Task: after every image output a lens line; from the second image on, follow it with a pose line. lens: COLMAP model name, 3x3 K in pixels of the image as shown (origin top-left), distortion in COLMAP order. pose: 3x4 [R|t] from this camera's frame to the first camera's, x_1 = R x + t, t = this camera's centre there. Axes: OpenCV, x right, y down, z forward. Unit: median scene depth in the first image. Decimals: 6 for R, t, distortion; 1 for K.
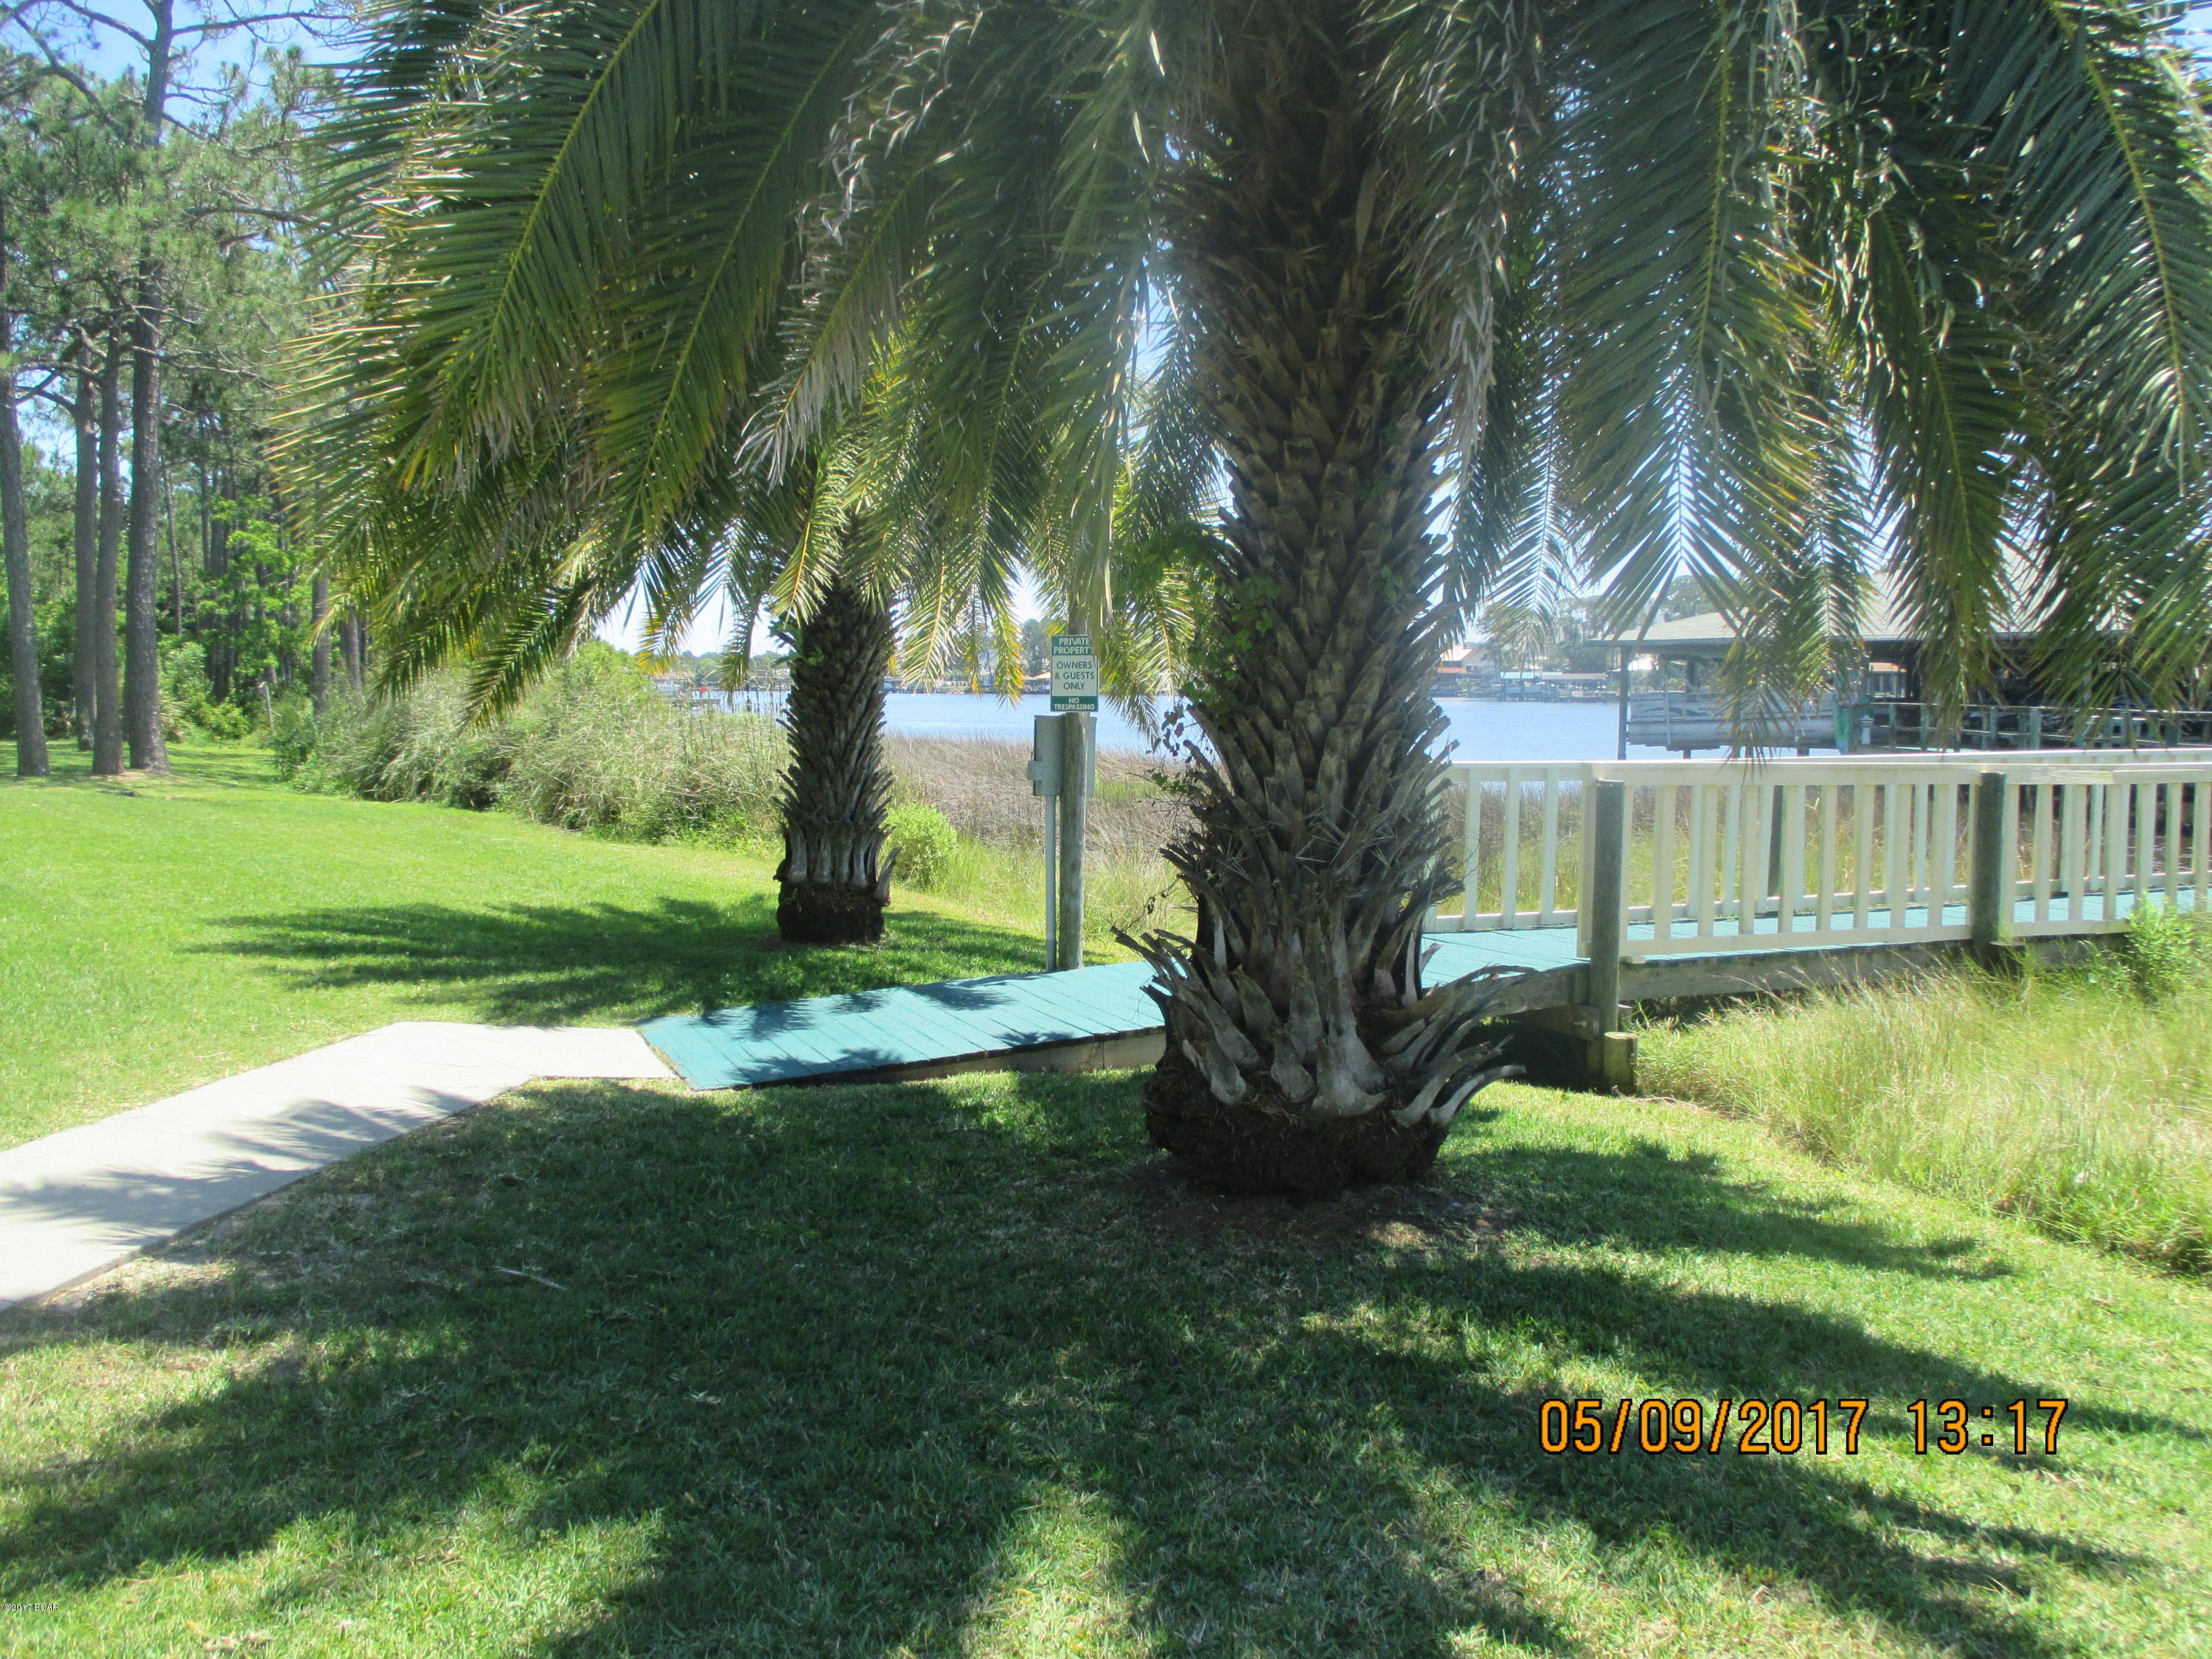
lens RADIAL K [[1850.5, 0, 1096.3], [0, 1850.5, 823.0], [0, 0, 1]] dist [-0.022280, 0.001737]
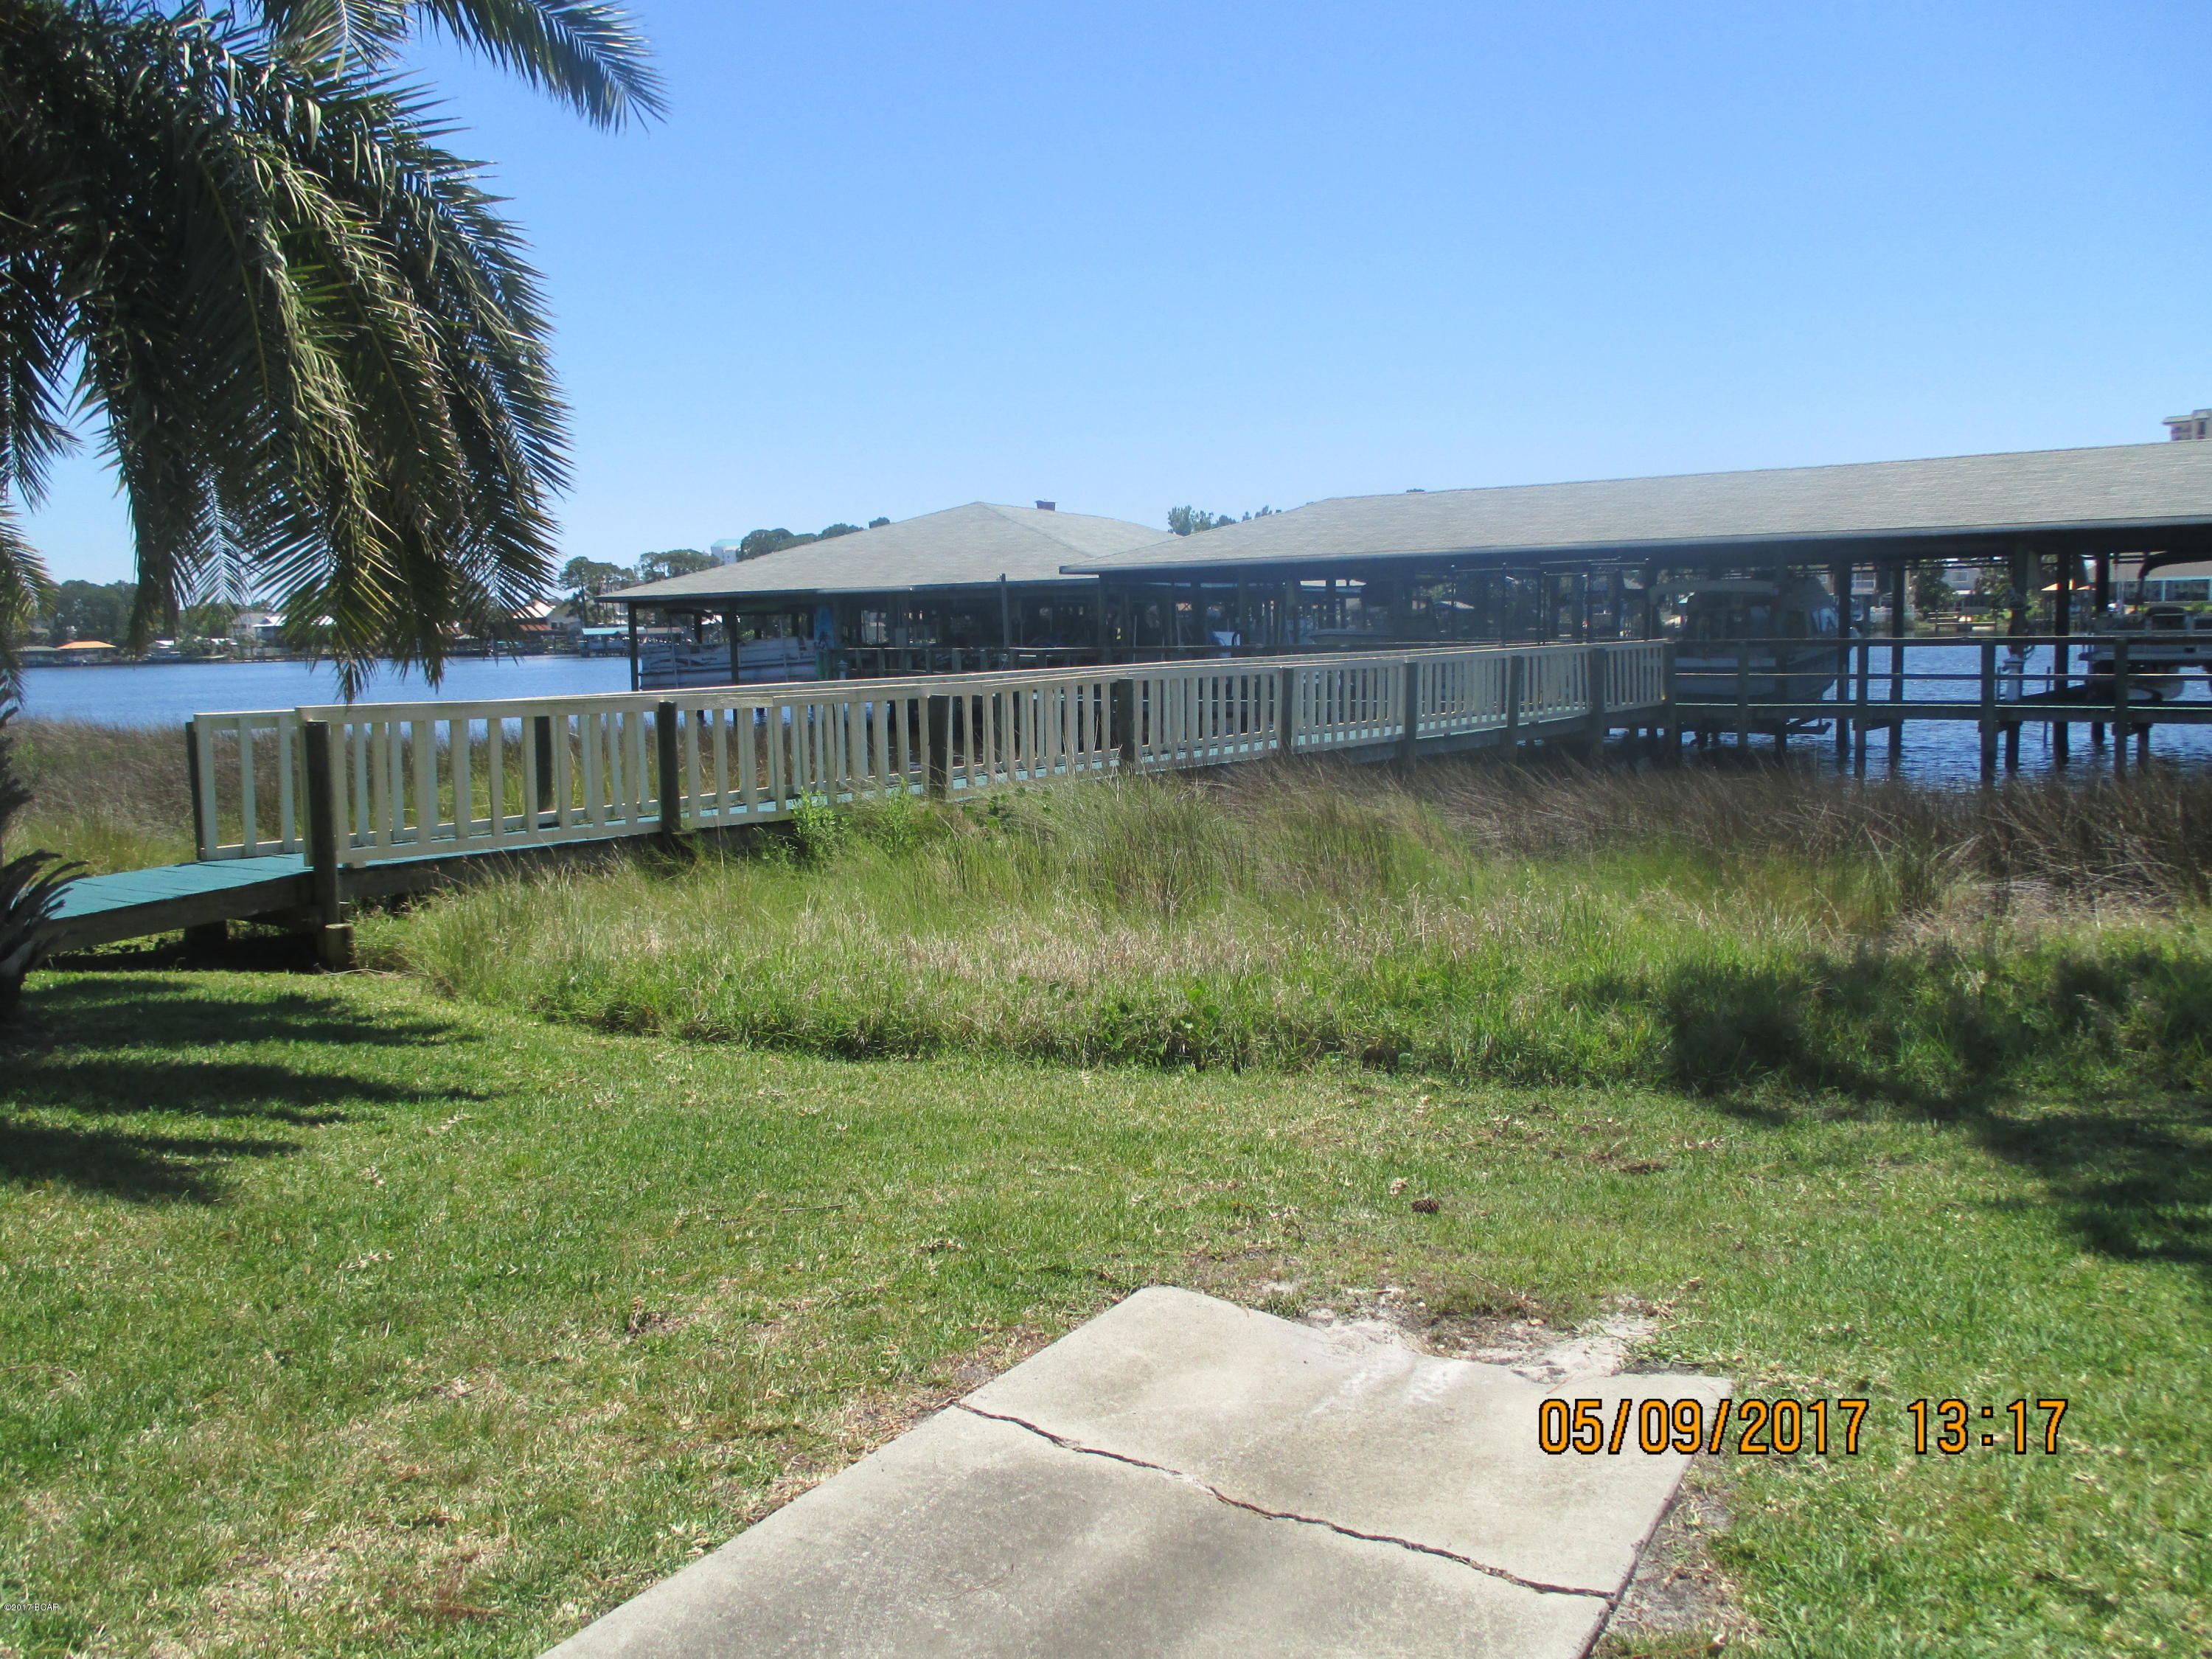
lens RADIAL K [[1850.5, 0, 1096.3], [0, 1850.5, 823.0], [0, 0, 1]] dist [-0.022280, 0.001737]
pose [[0.888550, -0.071730, 0.453138, 0.061743], [0.060642, 0.997398, 0.038972, 0.009475], [-0.454754, -0.007149, 0.890588, -0.119502]]
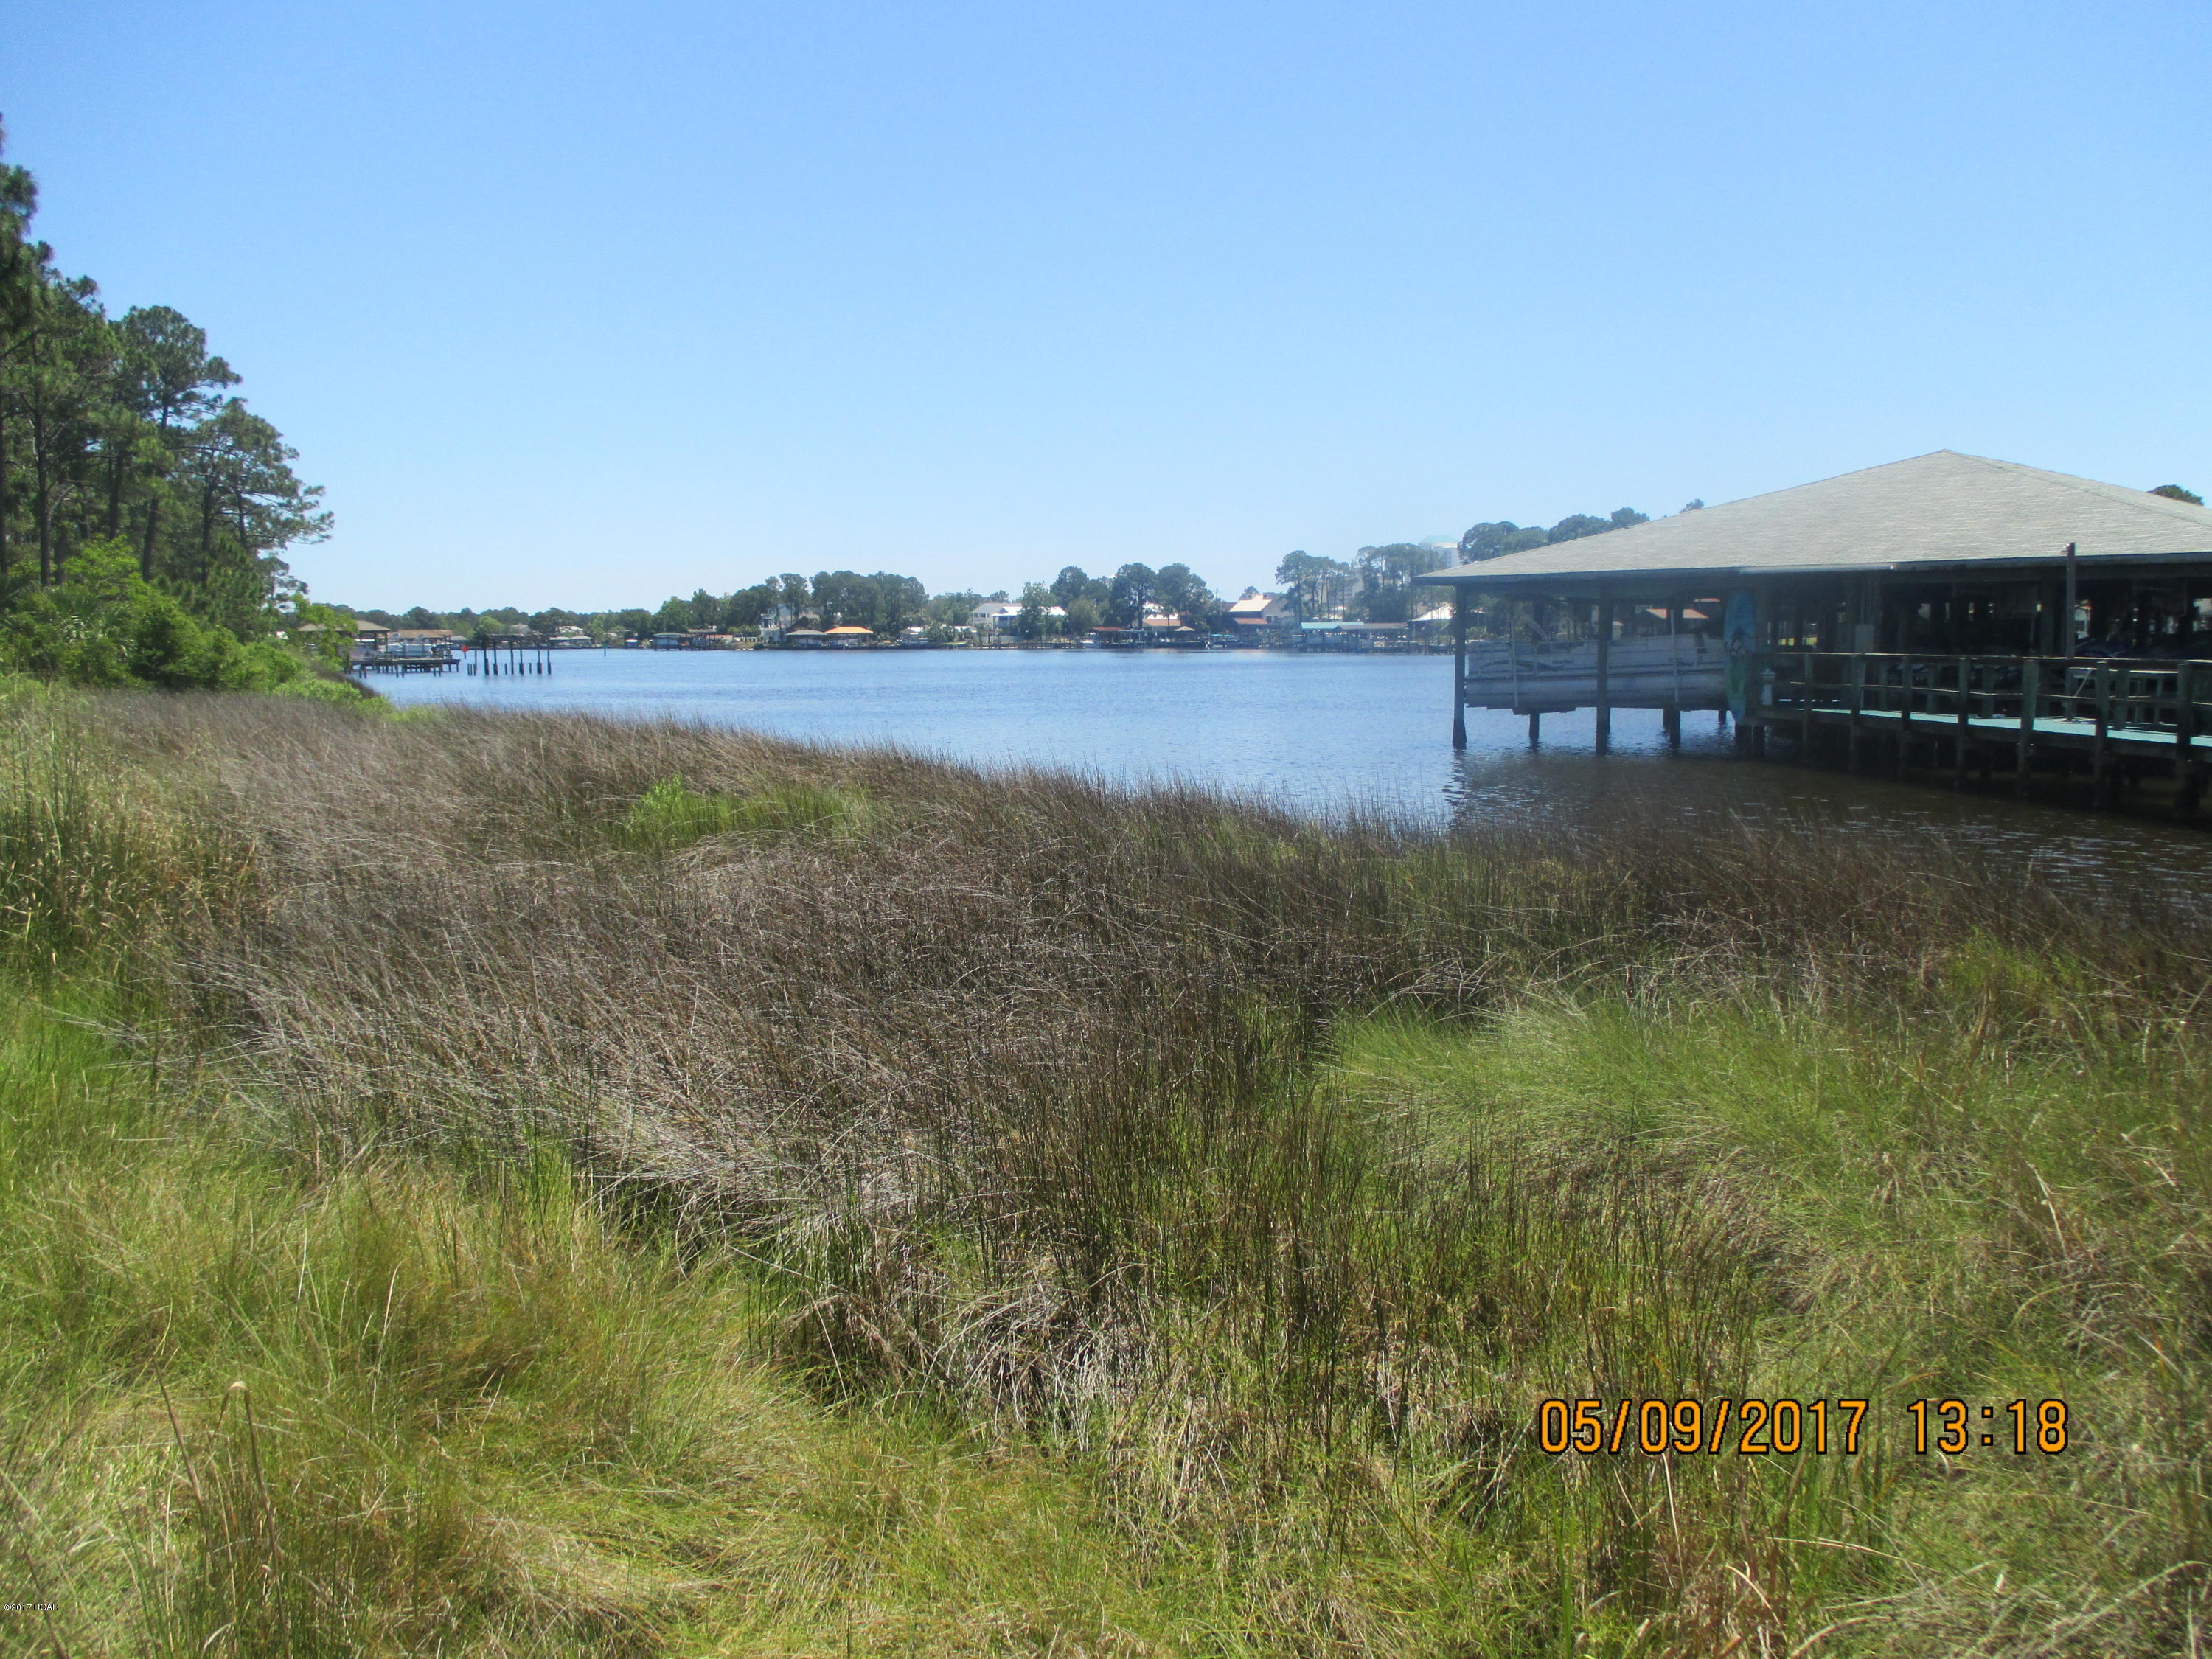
lens RADIAL K [[1850.5, 0, 1096.3], [0, 1850.5, 823.0], [0, 0, 1]] dist [-0.022280, 0.001737]
pose [[0.994374, -0.019277, 0.104154, 0.076017], [0.016683, 0.999530, 0.025719, -0.027662], [-0.104601, -0.023836, 0.994229, 0.383845]]
